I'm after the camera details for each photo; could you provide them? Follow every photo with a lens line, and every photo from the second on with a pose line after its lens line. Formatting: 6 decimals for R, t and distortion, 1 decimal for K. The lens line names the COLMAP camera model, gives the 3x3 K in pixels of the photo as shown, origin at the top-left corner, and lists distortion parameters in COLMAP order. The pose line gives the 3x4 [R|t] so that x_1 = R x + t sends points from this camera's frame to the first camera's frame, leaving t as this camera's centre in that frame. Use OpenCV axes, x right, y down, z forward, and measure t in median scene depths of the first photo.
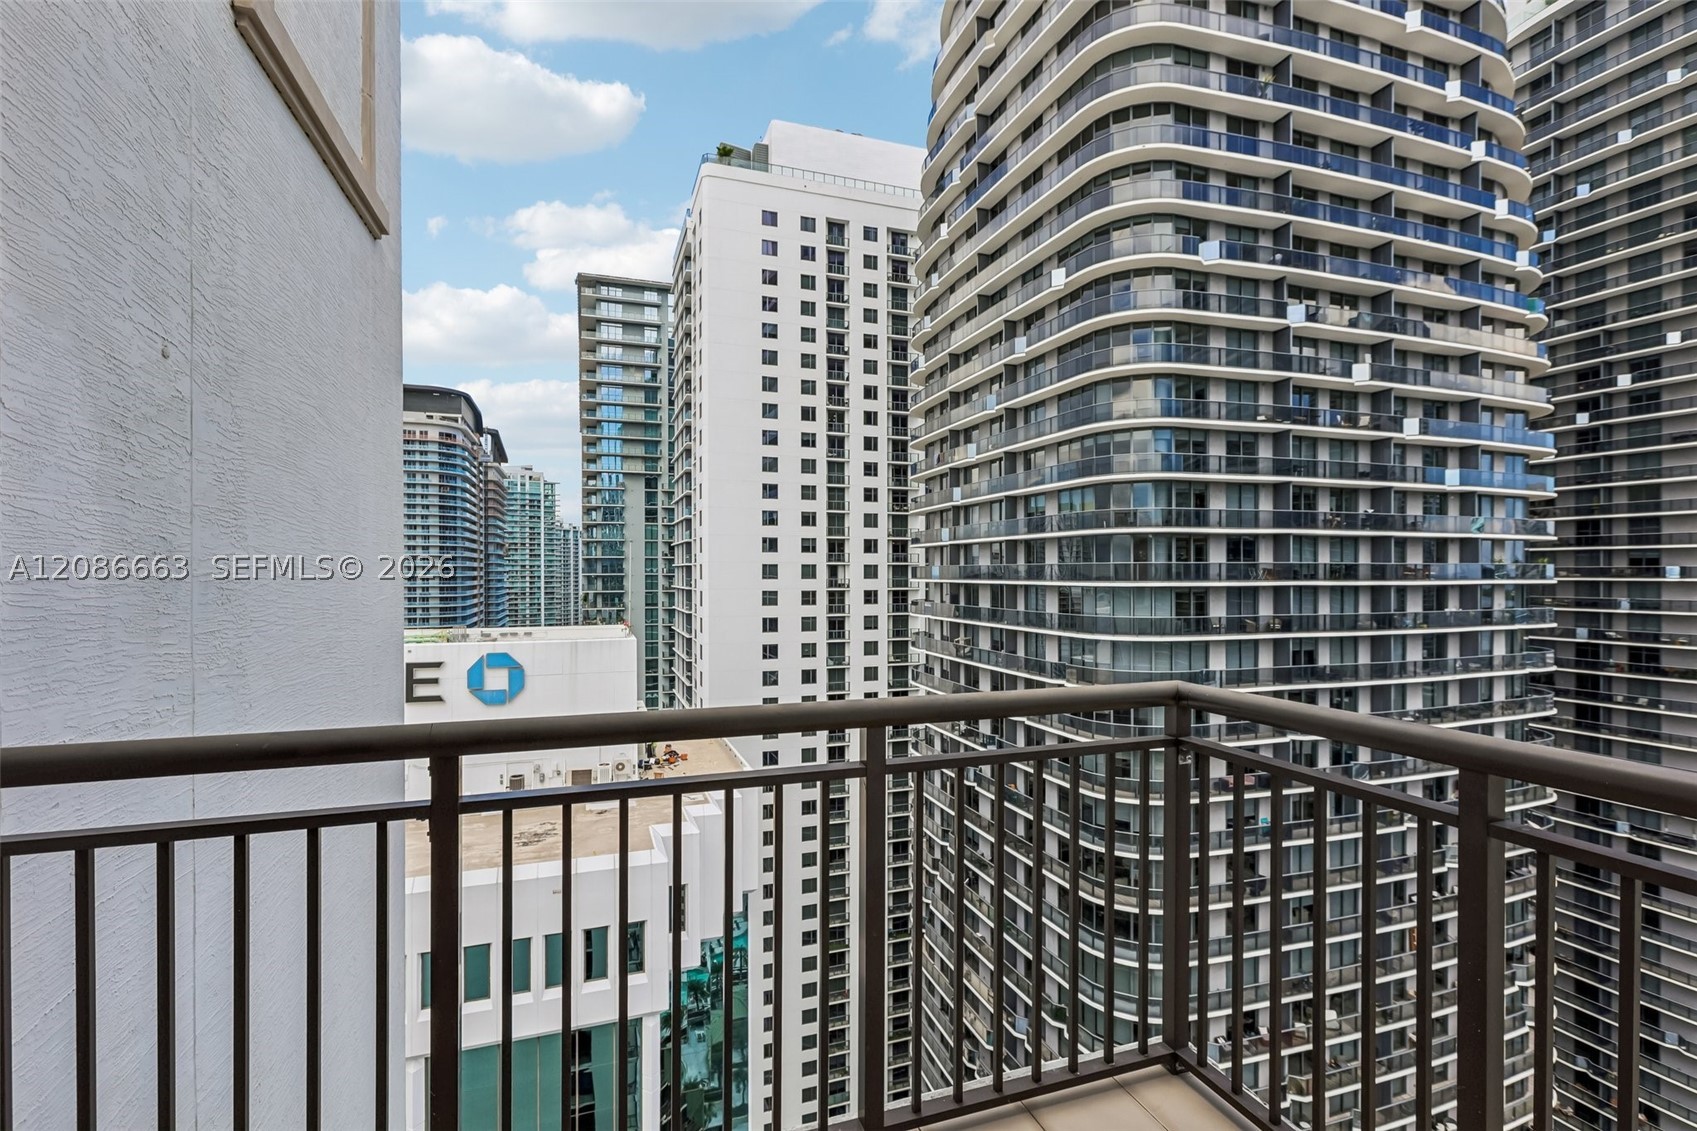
lens RADIAL K [[770.1, 0, 851.2], [0, 770.1, 574.4], [0, 0, 1]] dist [0.000850, 0.000668]
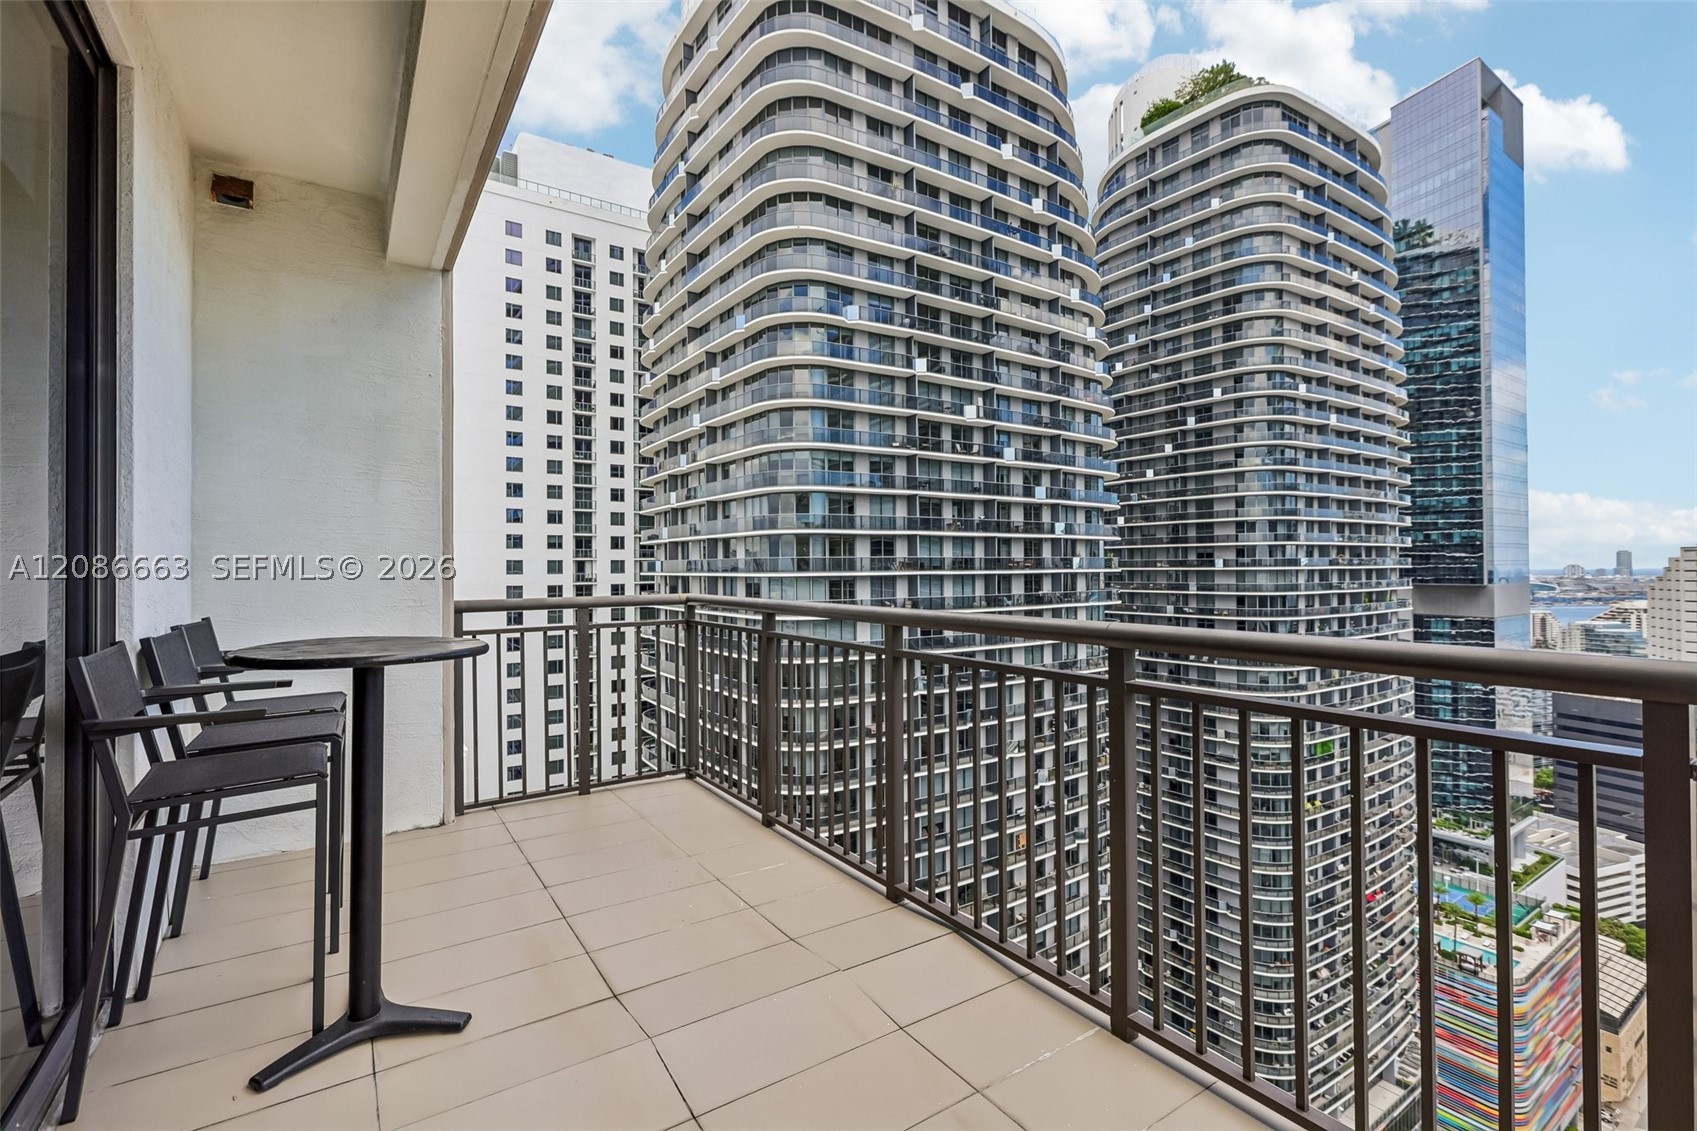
lens RADIAL K [[754.4, 0, 847.5], [0, 754.4, 561.2], [0, 0, 1]] dist [0.000879, 0.001294]
pose [[0.966432, -0.004336, 0.256886, 0.113533], [0.007317, 0.999917, -0.010648, 0.004099], [-0.256819, 0.012170, 0.966383, -0.169642]]
